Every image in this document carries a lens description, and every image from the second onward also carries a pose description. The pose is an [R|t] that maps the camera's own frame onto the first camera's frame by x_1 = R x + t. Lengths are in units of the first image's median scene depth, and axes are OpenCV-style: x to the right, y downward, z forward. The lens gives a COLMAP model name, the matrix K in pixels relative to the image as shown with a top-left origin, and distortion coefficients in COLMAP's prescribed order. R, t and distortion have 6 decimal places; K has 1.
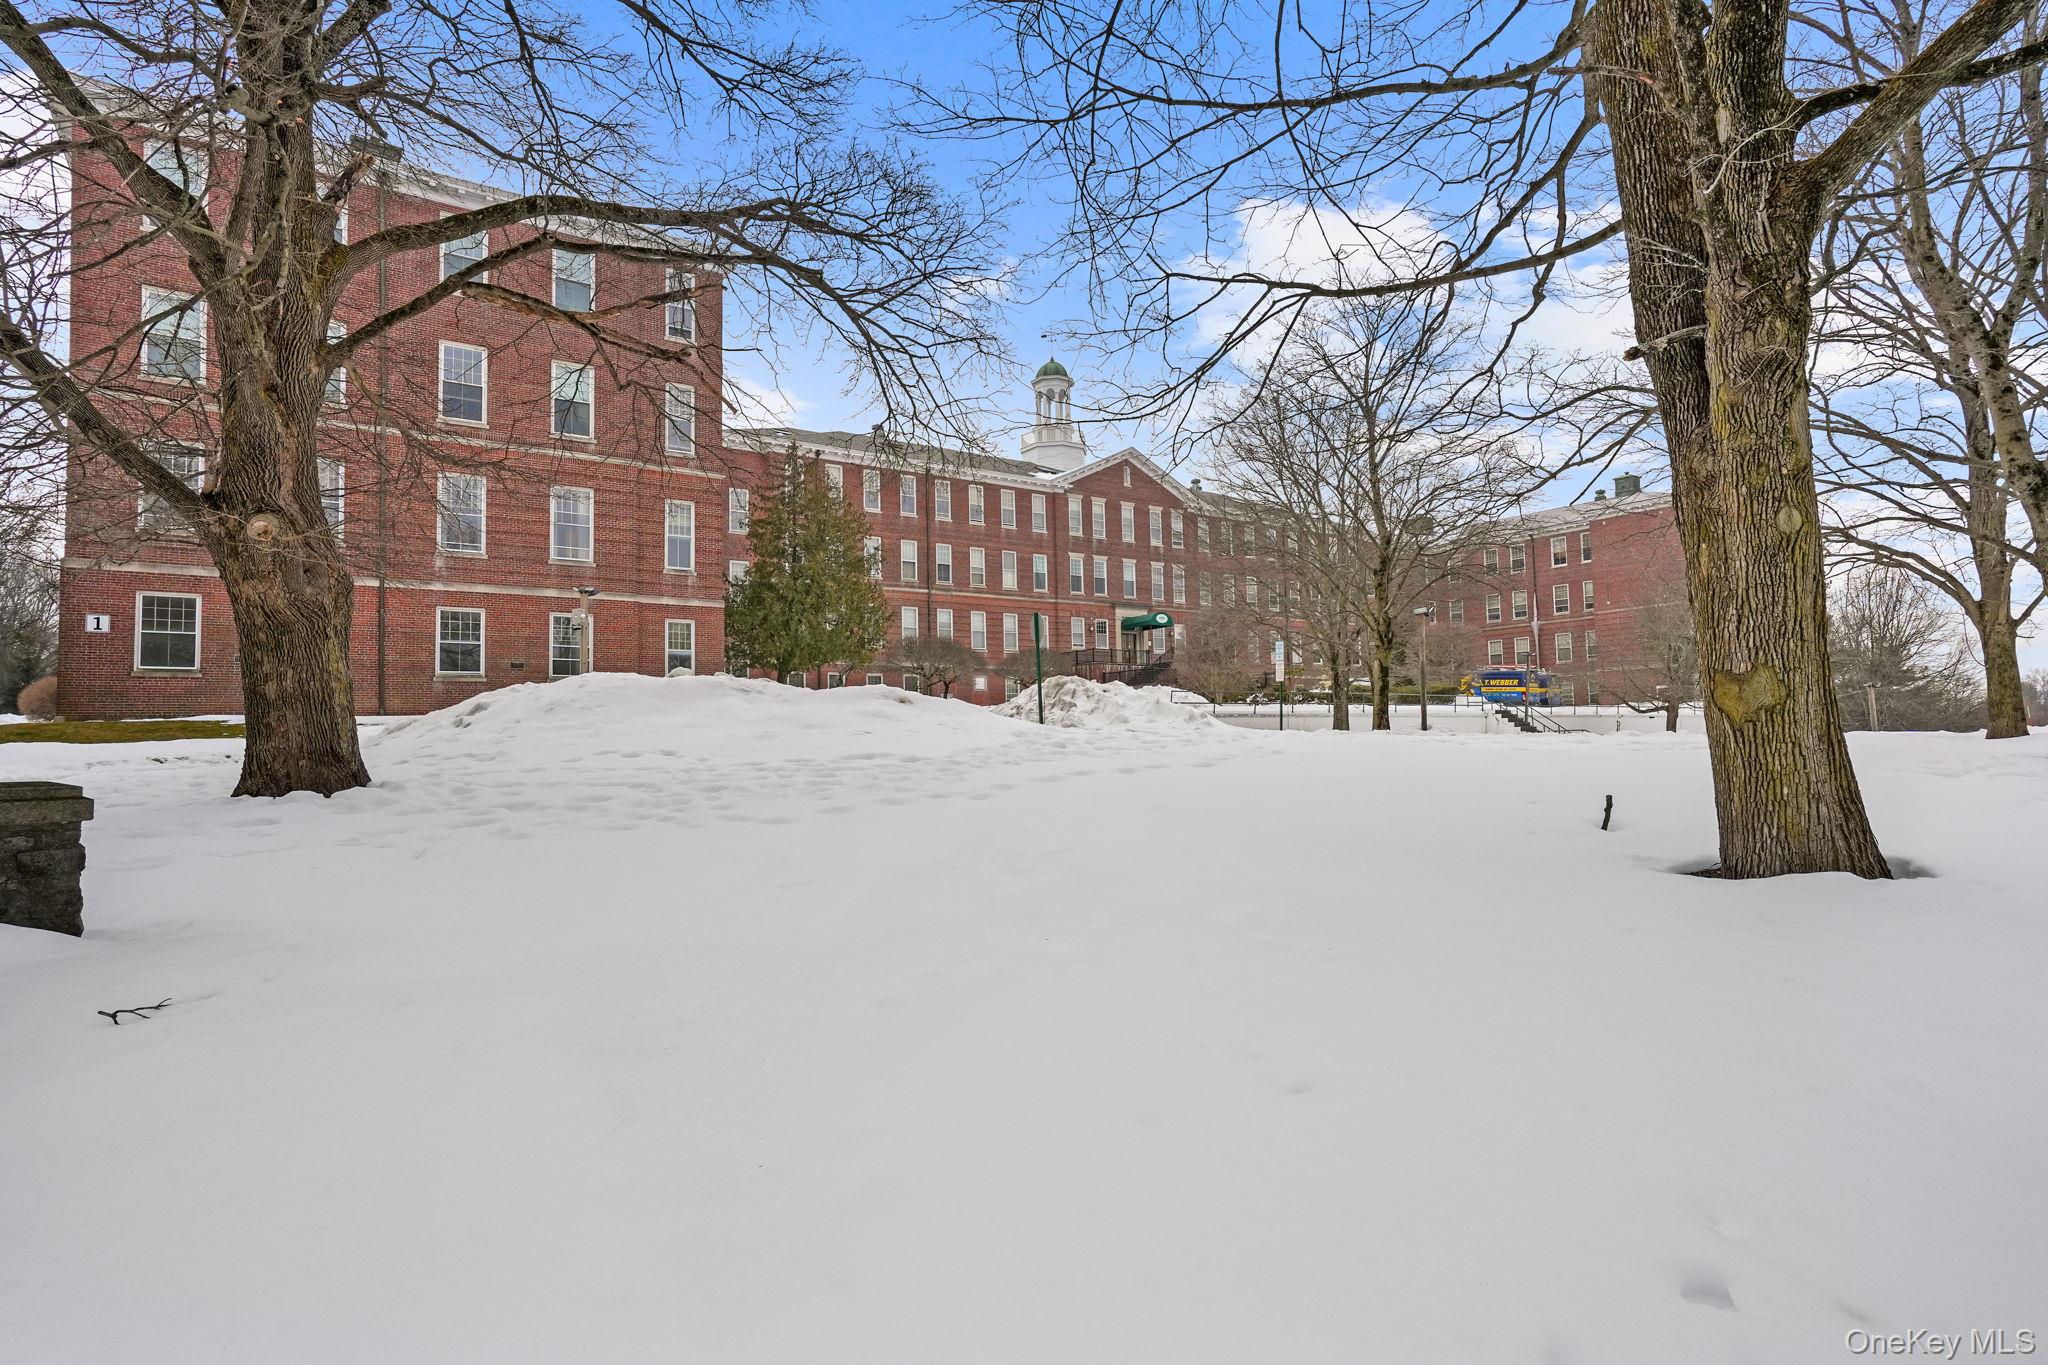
lens RADIAL K [[1211.5, 0, 1033.1], [0, 1211.5, 627.6], [0, 0, 1]] dist [-0.001938, -0.000084]
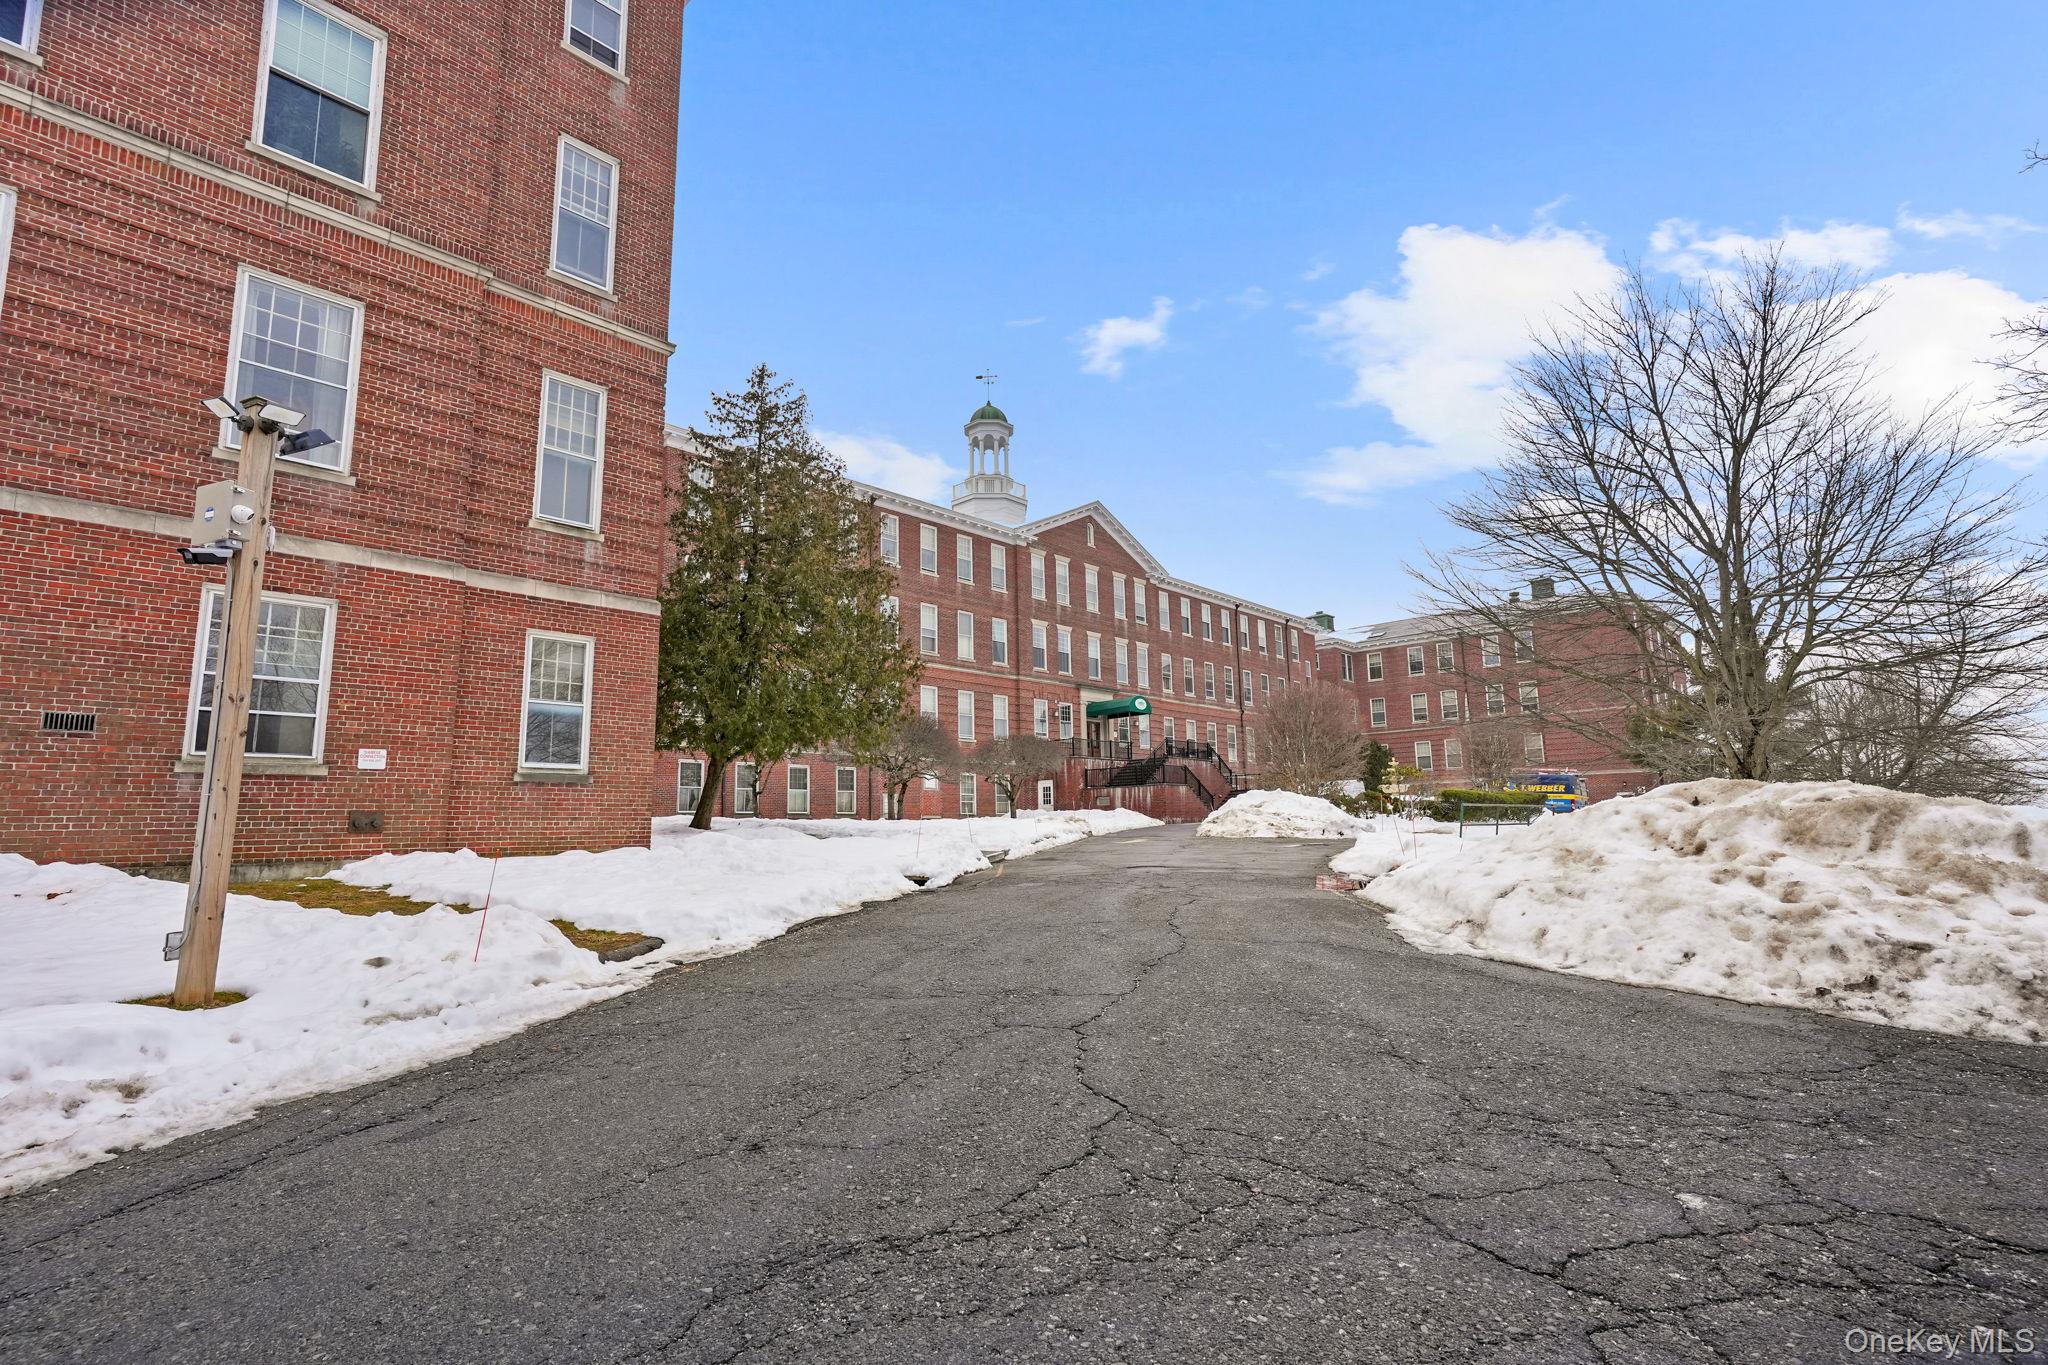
lens RADIAL K [[1007.6, 0, 1026.8], [0, 1007.6, 649.1], [0, 0, 1]] dist [-0.000202, 0.000932]
pose [[0.976220, 0.042411, 0.212591, -0.117435], [-0.025075, 0.996185, -0.083589, 0.014779], [-0.215325, 0.076271, 0.973559, 0.349091]]
